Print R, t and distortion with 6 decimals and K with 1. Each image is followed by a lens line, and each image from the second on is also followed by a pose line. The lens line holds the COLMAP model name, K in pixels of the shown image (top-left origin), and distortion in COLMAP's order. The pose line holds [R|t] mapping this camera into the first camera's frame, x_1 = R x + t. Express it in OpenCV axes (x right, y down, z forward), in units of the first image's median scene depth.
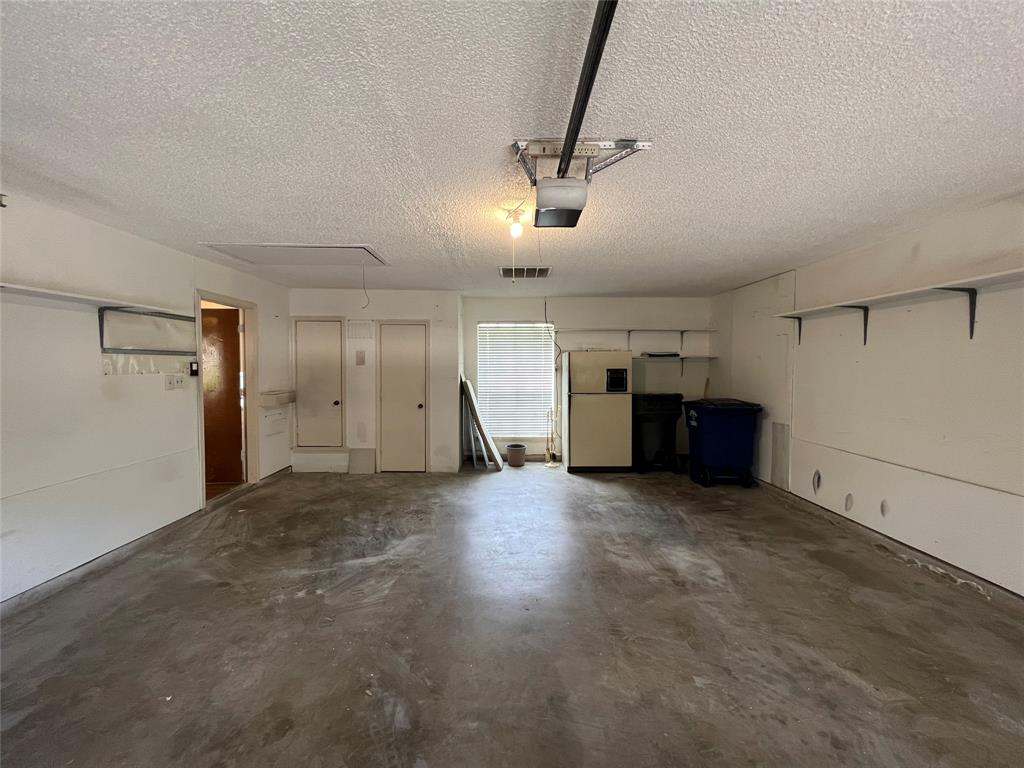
lens RADIAL K [[411.3, 0, 510.7], [0, 411.3, 380.5], [0, 0, 1]] dist [-0.001987, -0.000035]
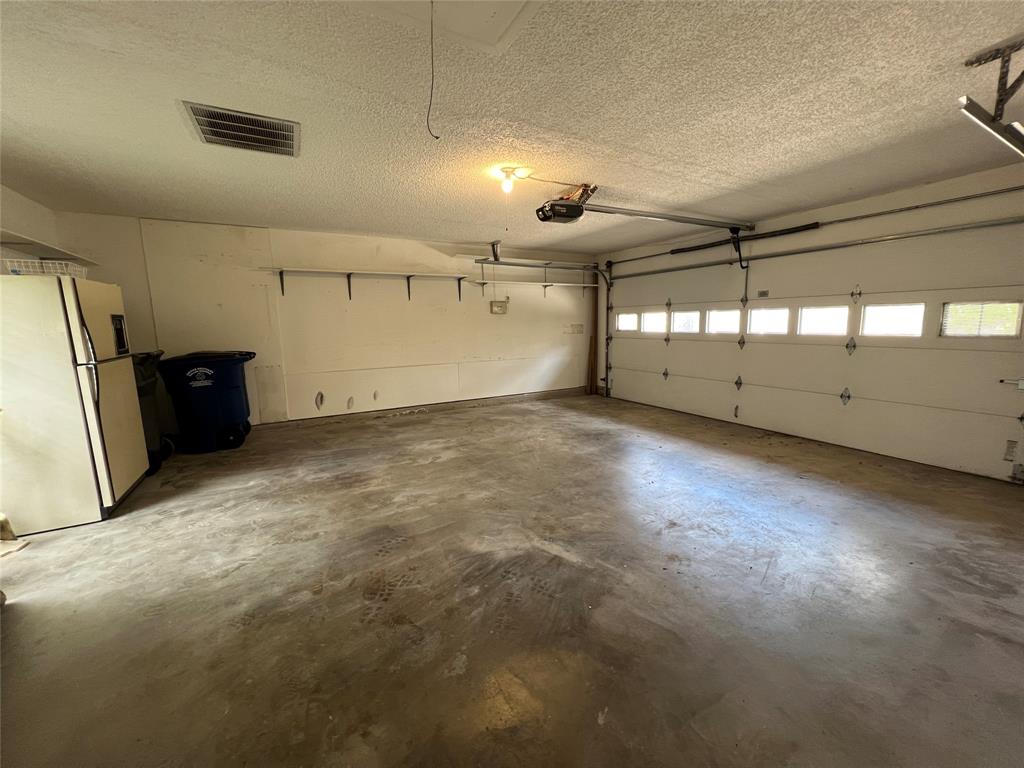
lens RADIAL K [[411.3, 0, 510.7], [0, 411.3, 380.5], [0, 0, 1]] dist [-0.001987, -0.000035]
pose [[-0.487039, -0.114838, 0.865797, -0.830821], [0.048679, 0.986208, 0.158193, -0.000835], [-0.872022, 0.119193, -0.474732, 1.251049]]
